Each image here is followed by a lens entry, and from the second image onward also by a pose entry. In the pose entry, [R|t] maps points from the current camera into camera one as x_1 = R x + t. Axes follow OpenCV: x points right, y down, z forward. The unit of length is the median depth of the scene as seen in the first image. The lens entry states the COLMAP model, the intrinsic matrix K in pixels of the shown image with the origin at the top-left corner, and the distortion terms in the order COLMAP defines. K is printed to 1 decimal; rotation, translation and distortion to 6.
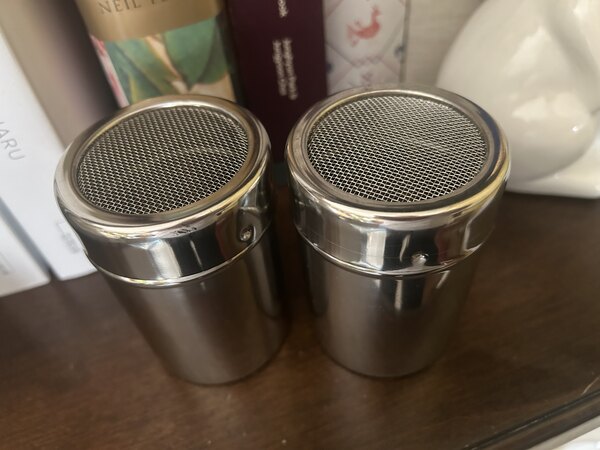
lens RADIAL K [[494.3, 0, 300.0], [0, 494.3, 225.0], [0, 0, 1]] dist [0.000121, -0.068400]
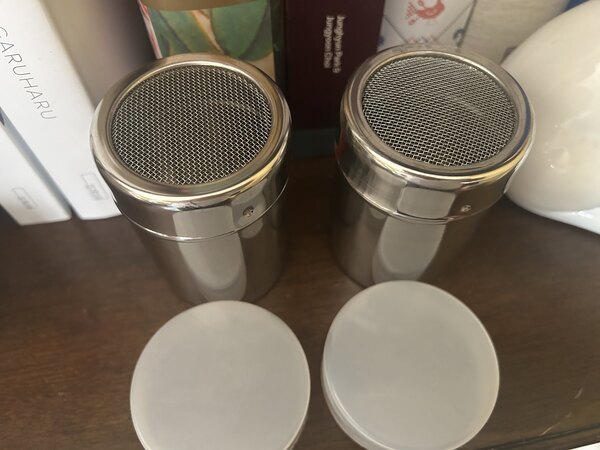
lens RADIAL K [[494.3, 0, 300.0], [0, 494.3, 225.0], [0, 0, 1]] dist [0.000121, -0.068400]
pose [[0.982606, 0.185626, -0.005313, -0.028700], [-0.179861, 0.958430, 0.221499, -0.221196], [0.046209, -0.216691, 0.975146, 0.005585]]
